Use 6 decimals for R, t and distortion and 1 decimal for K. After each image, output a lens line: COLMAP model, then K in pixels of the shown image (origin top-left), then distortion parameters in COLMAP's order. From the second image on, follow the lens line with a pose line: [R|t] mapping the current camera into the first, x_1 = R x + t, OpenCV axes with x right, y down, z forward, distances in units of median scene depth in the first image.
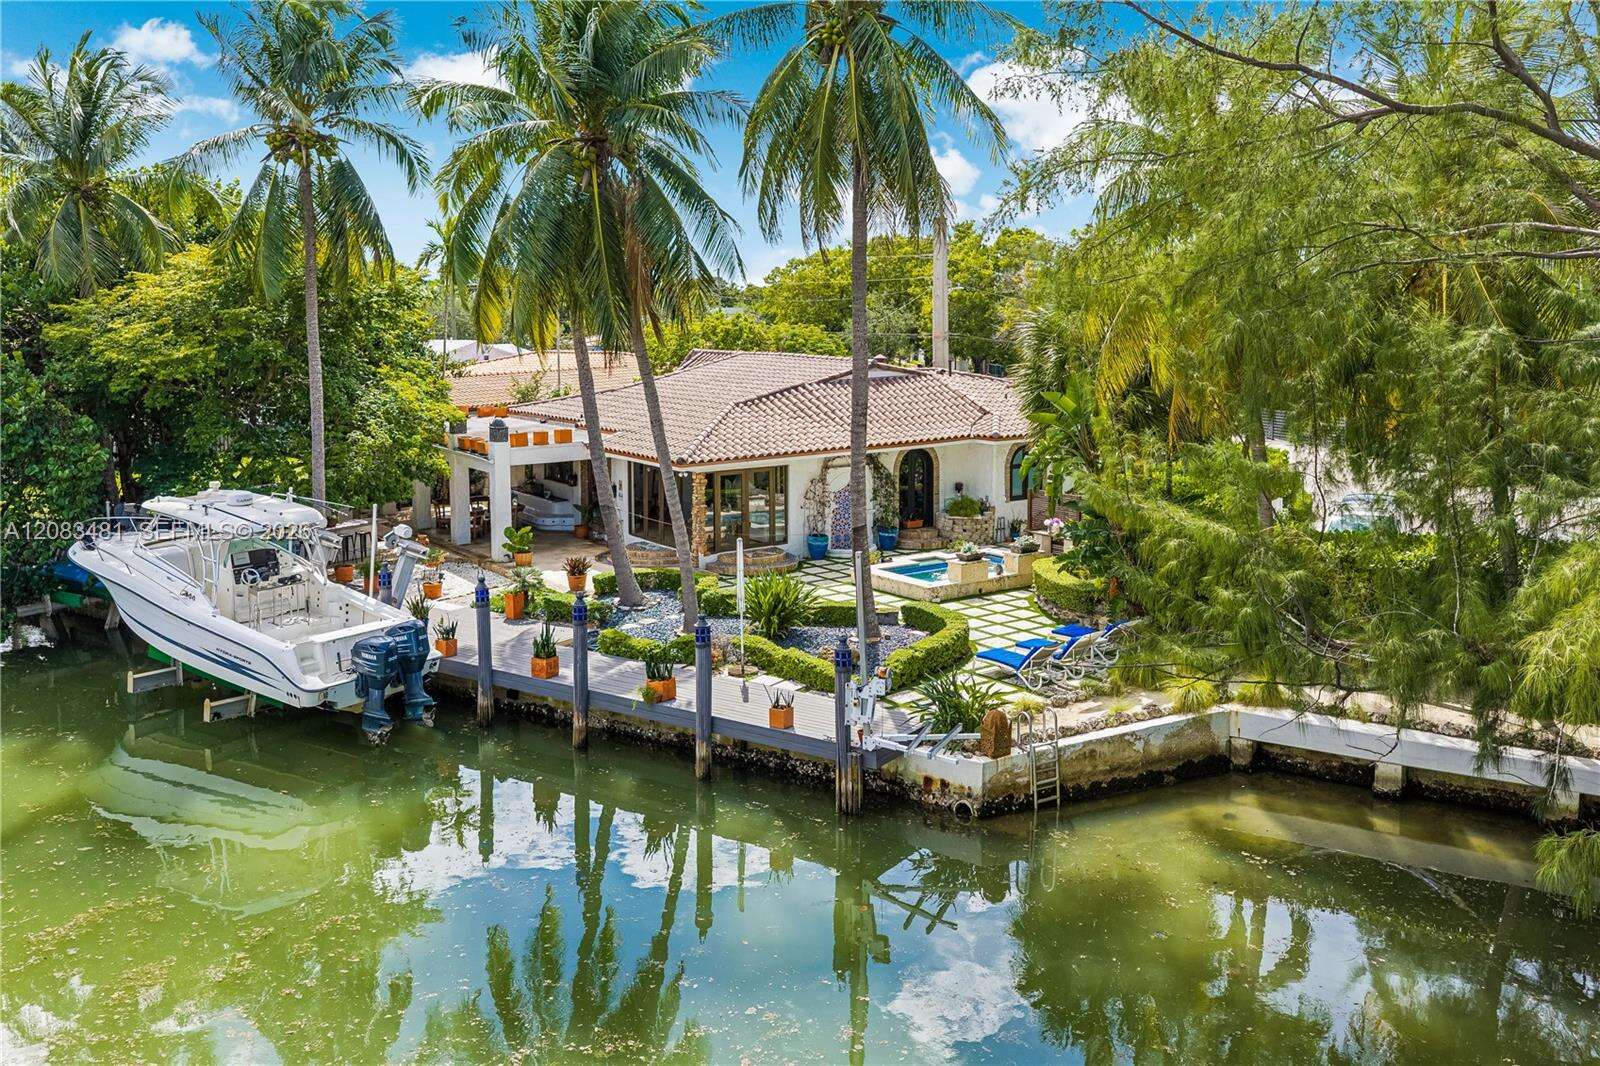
lens RADIAL K [[1352.4, 0, 794.2], [0, 1352.4, 370.6], [0, 0, 1]] dist [0.010629, -0.009507]
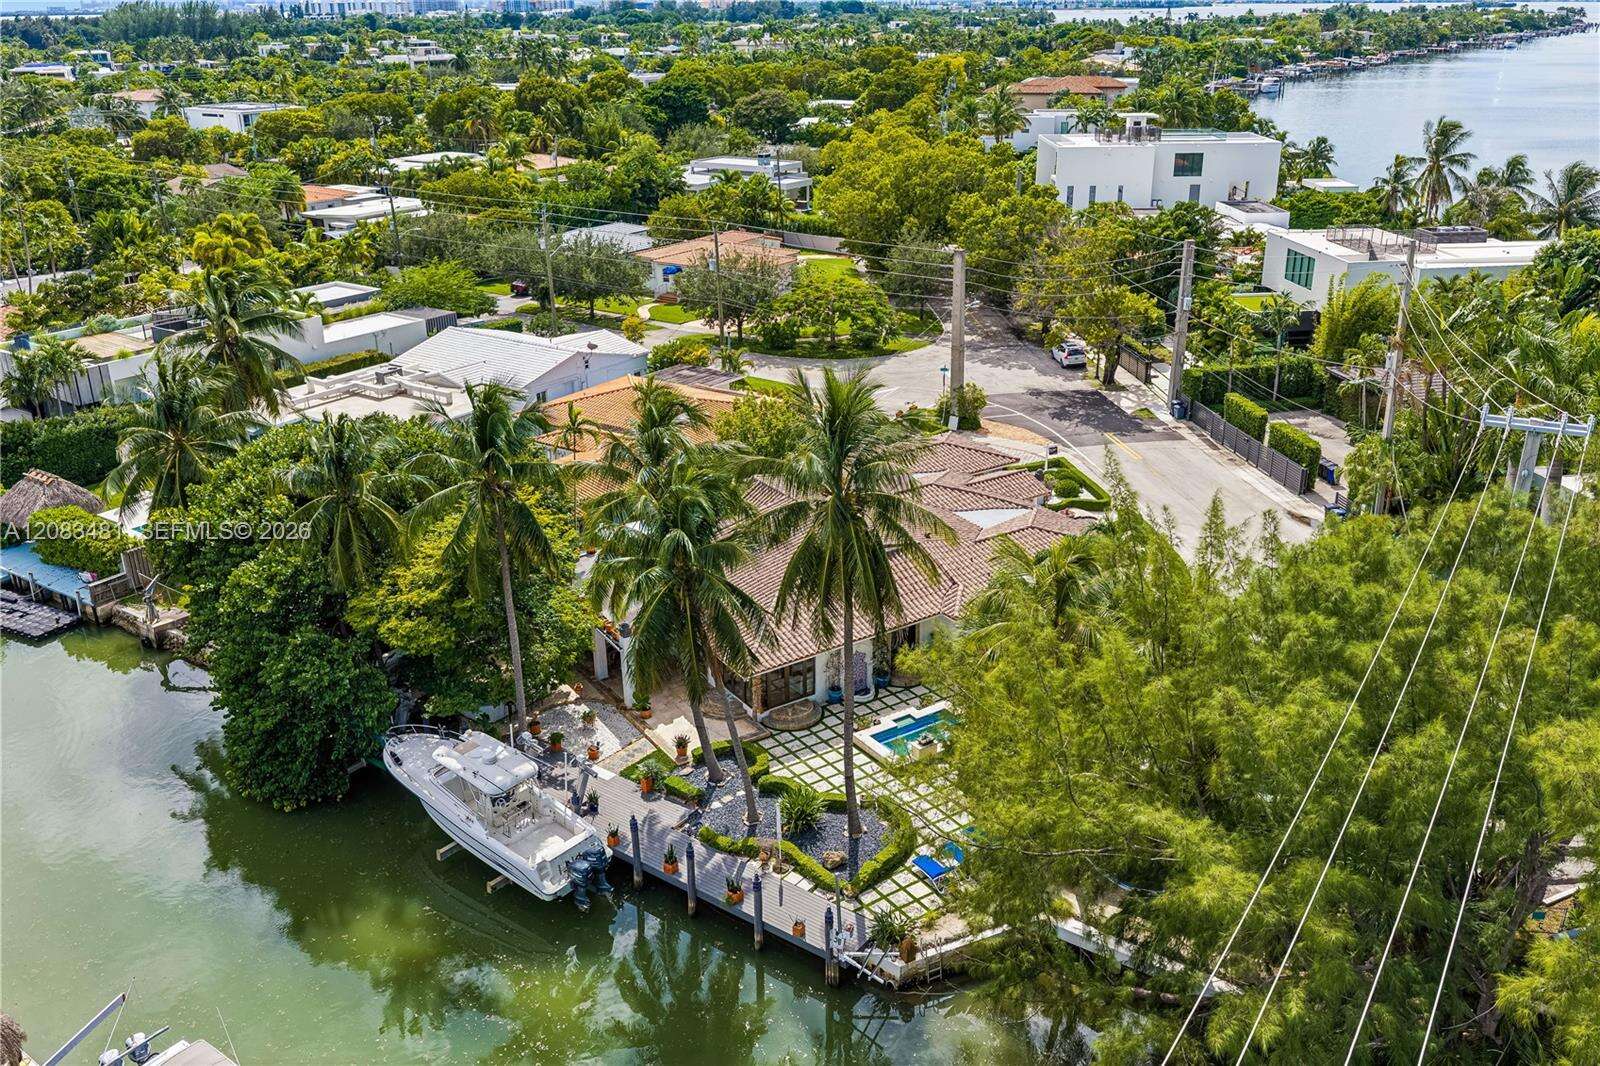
lens RADIAL K [[1302.9, 0, 802.9], [0, 1302.9, 530.4], [0, 0, 1]] dist [0.021423, -0.042282]
pose [[0.999079, 0.008418, -0.042066, 0.051508], [0.005964, 0.943785, 0.330505, -0.658960], [0.042483, -0.330452, 0.942866, -0.409144]]
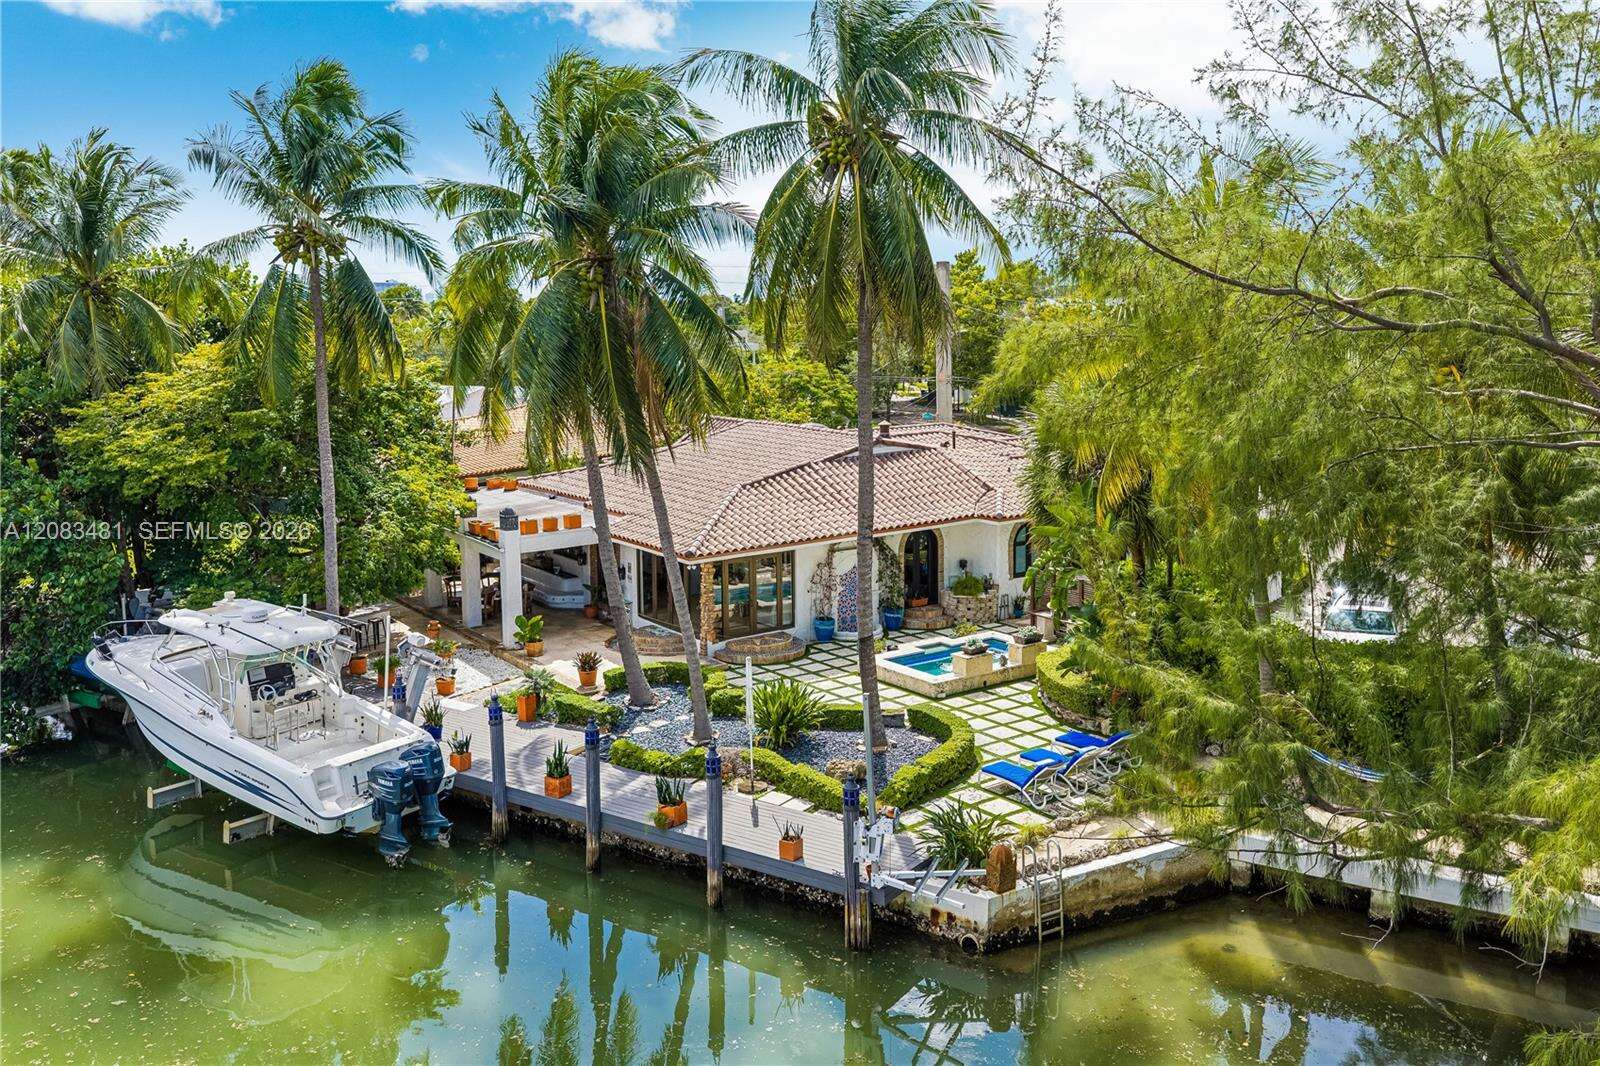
lens RADIAL K [[1343.3, 0, 805.7], [0, 1343.3, 407.7], [0, 0, 1]] dist [0.007828, -0.001704]
pose [[0.999970, -0.005332, 0.005588, -0.001777], [0.005192, 0.999680, 0.024766, -0.075877], [-0.005718, -0.024736, 0.999678, -0.004404]]
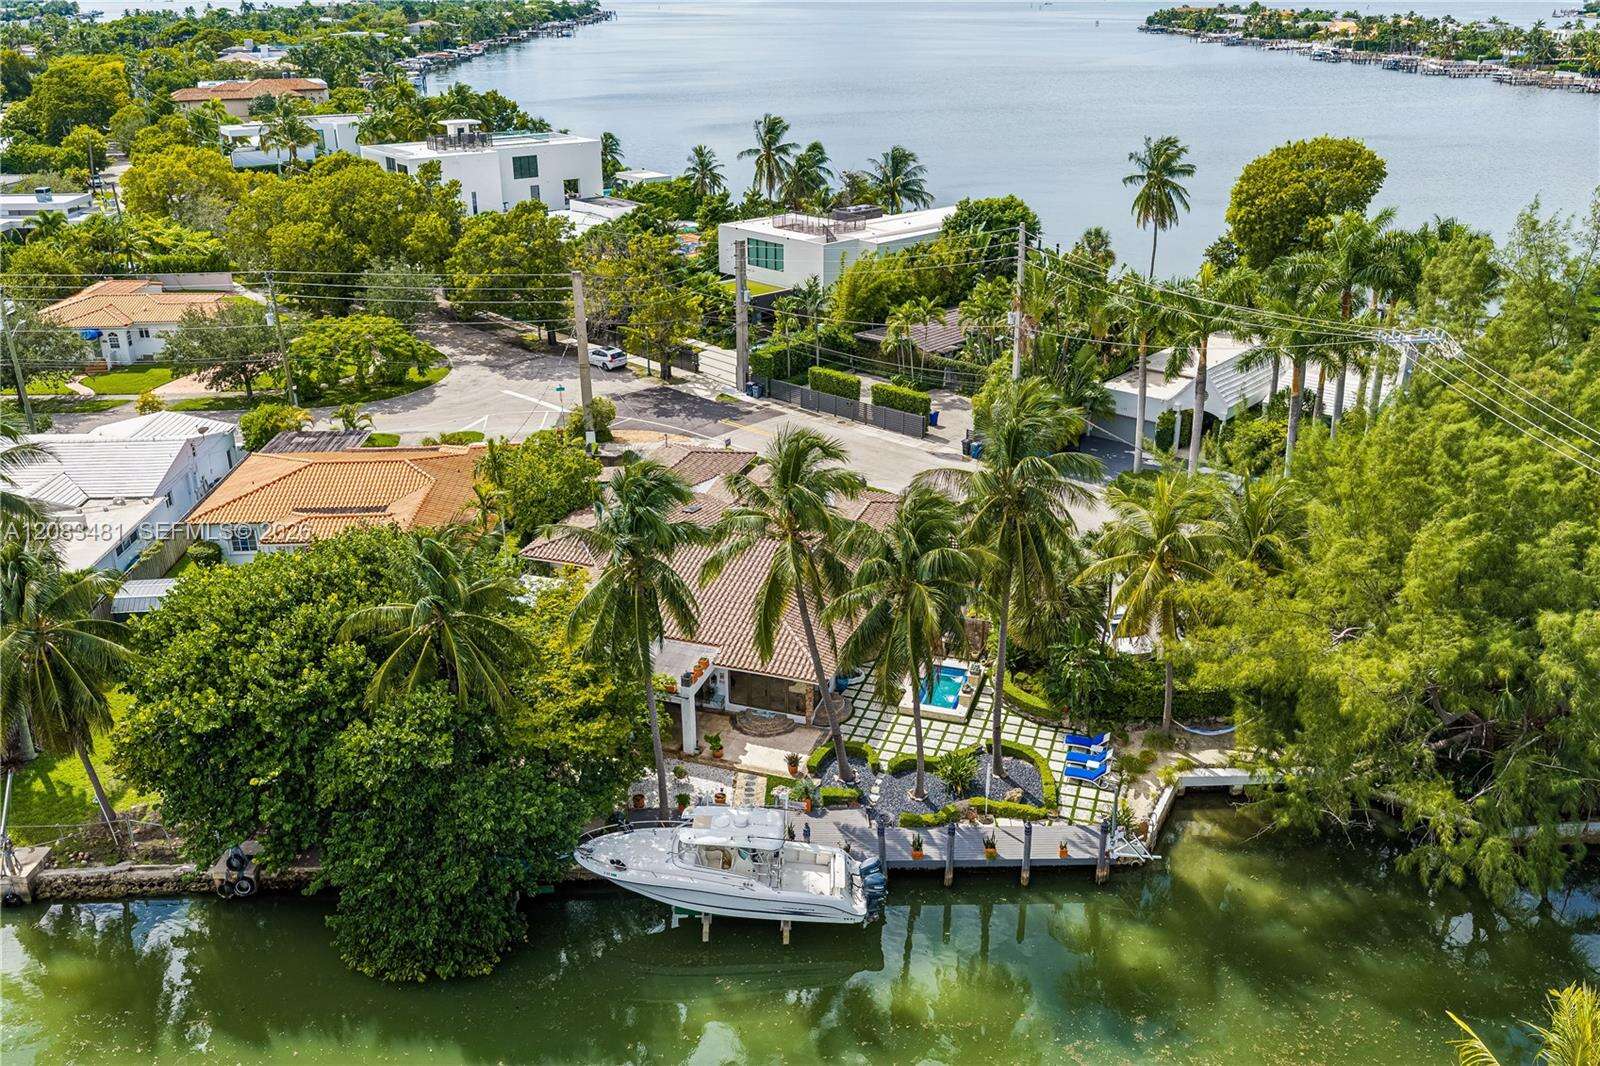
lens RADIAL K [[1301.8, 0, 800.0], [0, 1301.8, 533.0], [0, 0, 1]] dist [0.003295, -0.002886]
pose [[0.812822, -0.225370, 0.537149, -1.059882], [0.027349, 0.935872, 0.351276, -0.763157], [-0.581870, -0.270834, 0.766861, -0.208161]]
